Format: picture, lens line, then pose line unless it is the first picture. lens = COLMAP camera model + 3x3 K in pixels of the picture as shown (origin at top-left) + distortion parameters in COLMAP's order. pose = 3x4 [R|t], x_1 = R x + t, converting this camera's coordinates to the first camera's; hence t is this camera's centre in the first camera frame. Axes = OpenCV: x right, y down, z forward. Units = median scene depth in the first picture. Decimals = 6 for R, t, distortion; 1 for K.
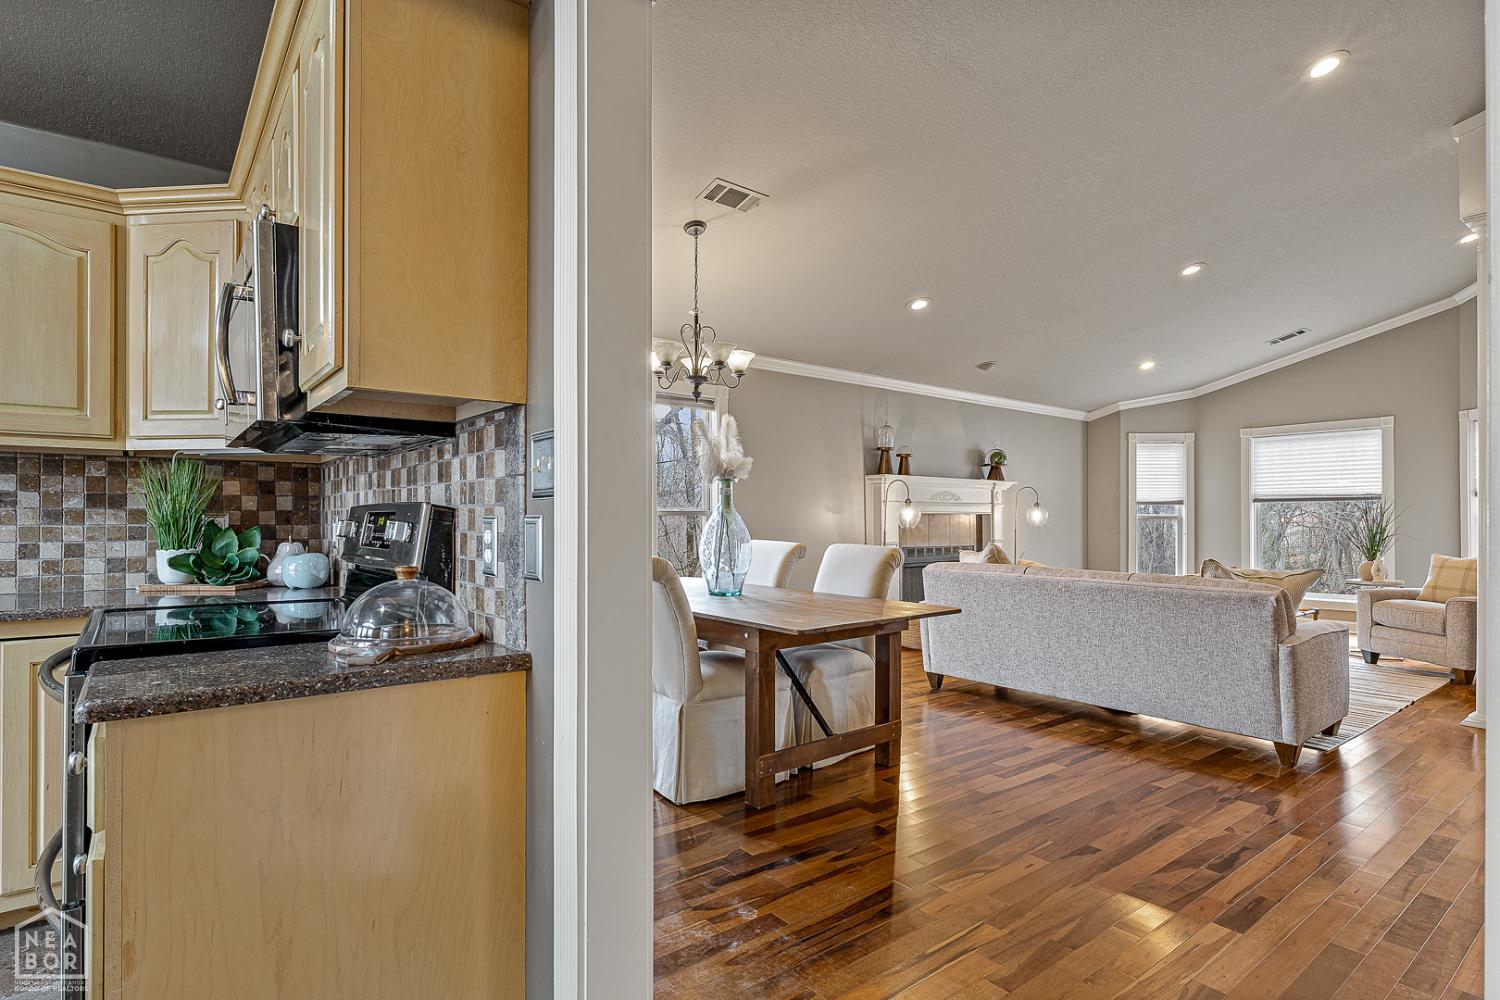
lens RADIAL K [[766.5, 0, 754.6], [0, 766.5, 506.4], [0, 0, 1]] dist [-0.001145, 0.000244]
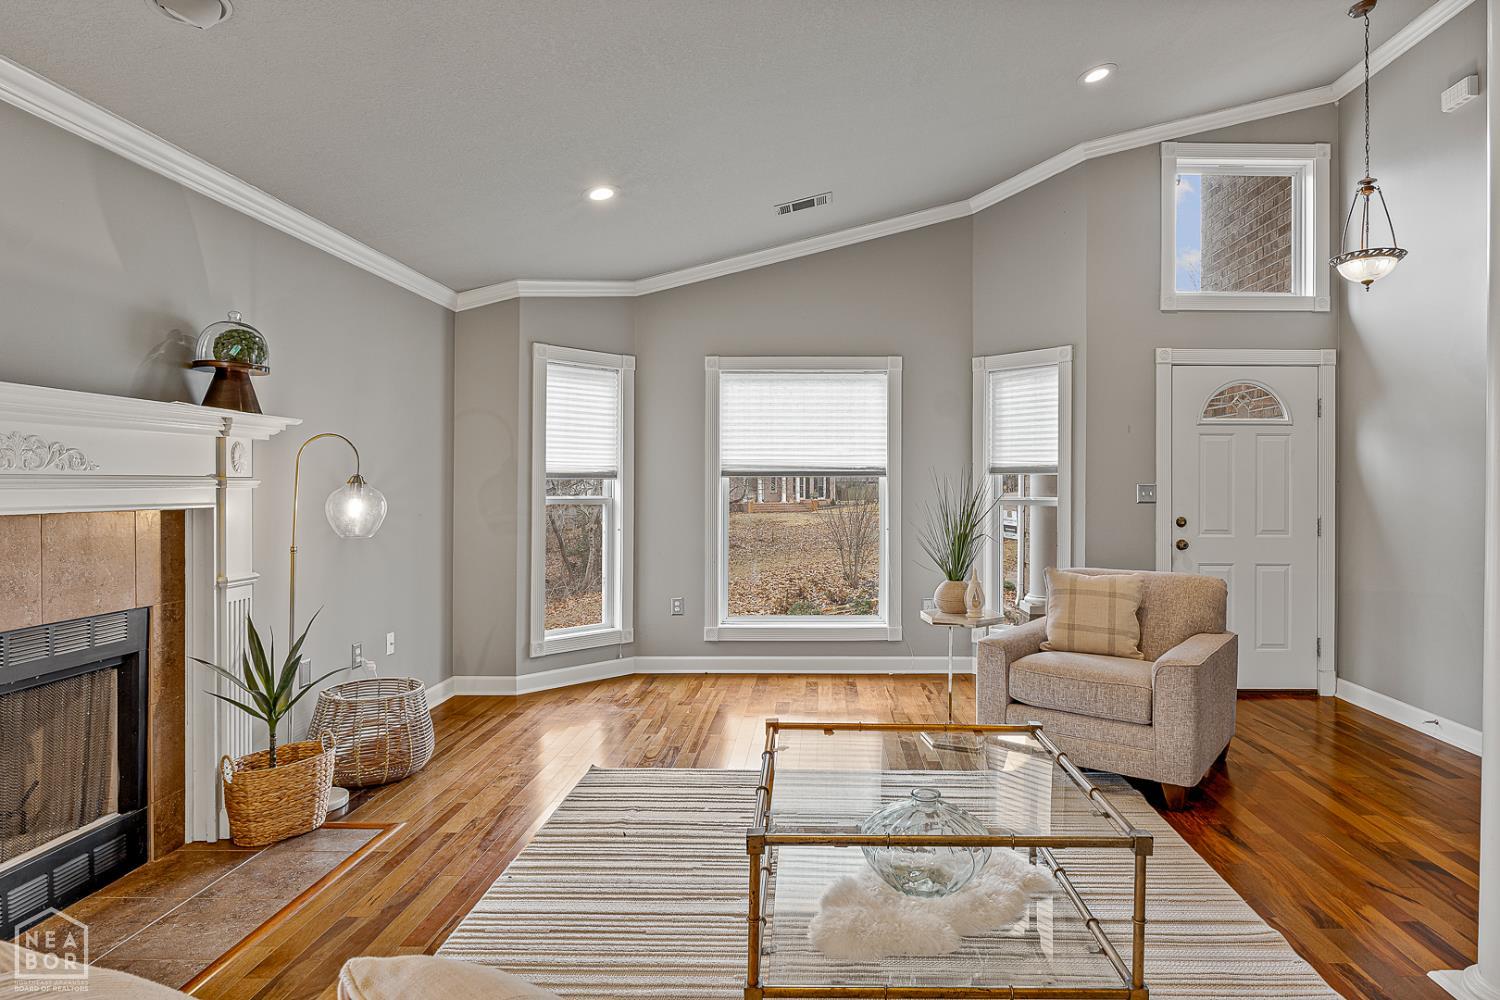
lens RADIAL K [[831.6, 0, 826.7], [0, 831.6, 481.6], [0, 0, 1]] dist [-0.010143, 0.000110]
pose [[0.614541, 0.002421, 0.788881, 0.189970], [-0.015576, 0.999838, 0.009066, -0.009694], [-0.788731, -0.017859, 0.614479, 0.572140]]
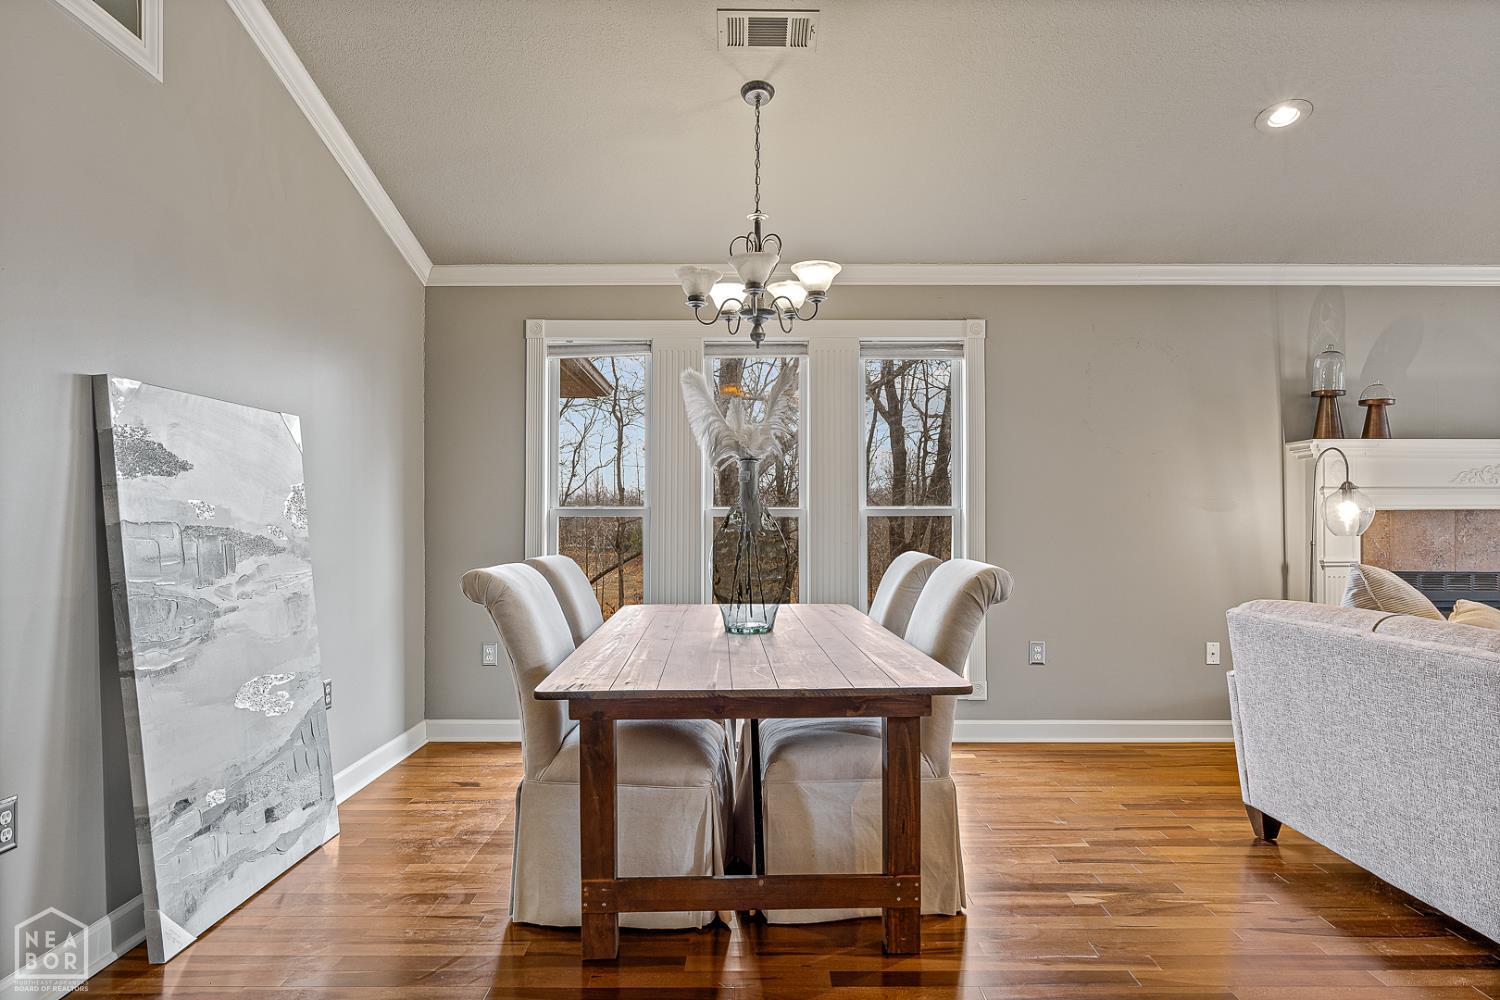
lens RADIAL K [[957.2, 0, 745.3], [0, 957.2, 521.7], [0, 0, 1]] dist [0.002684, 0.001186]
pose [[0.787518, -0.004640, -0.616274, 0.240768], [0.012337, 0.999890, 0.008237, 0.006373], [0.616168, -0.014090, 0.787489, 0.173569]]
